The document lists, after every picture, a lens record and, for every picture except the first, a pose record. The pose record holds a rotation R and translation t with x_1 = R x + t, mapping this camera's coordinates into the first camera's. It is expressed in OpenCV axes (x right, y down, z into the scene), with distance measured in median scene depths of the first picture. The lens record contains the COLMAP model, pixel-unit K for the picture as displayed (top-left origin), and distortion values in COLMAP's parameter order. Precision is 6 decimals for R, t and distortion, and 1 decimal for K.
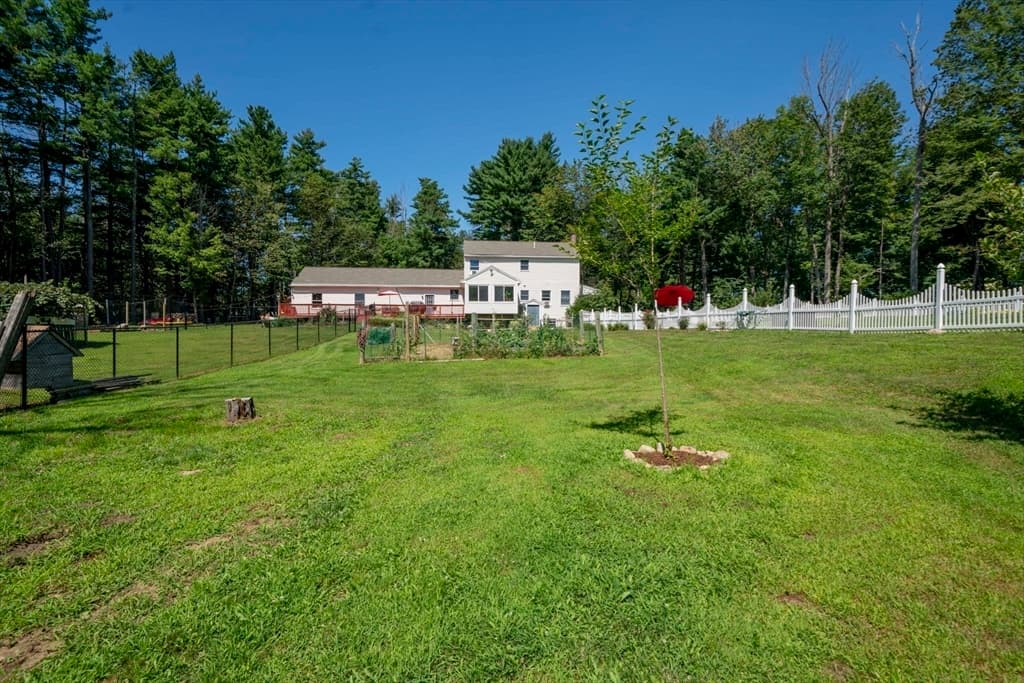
lens RADIAL K [[515.5, 0, 502.8], [0, 515.5, 341.1], [0, 0, 1]] dist [0.007718, -0.001694]
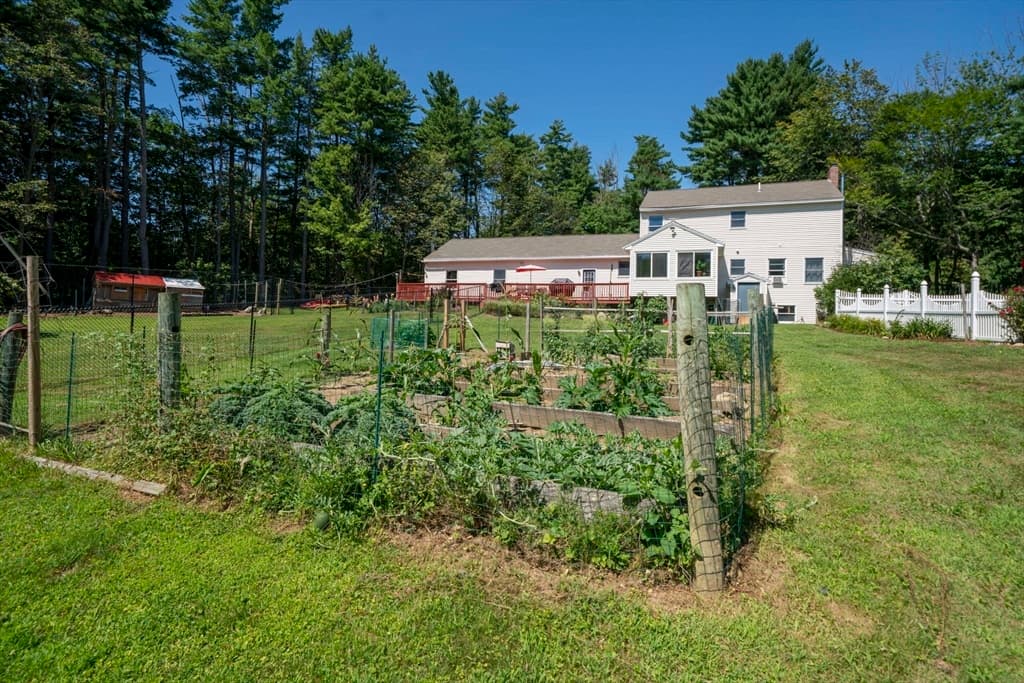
lens RADIAL K [[515.5, 0, 516.0], [0, 515.5, 298.5], [0, 0, 1]] dist [0.007718, -0.001694]
pose [[0.894736, 0.005440, -0.446561, 0.075307], [-0.027557, 0.998693, -0.043048, -0.016171], [0.445744, 0.050822, 0.893717, 0.304335]]
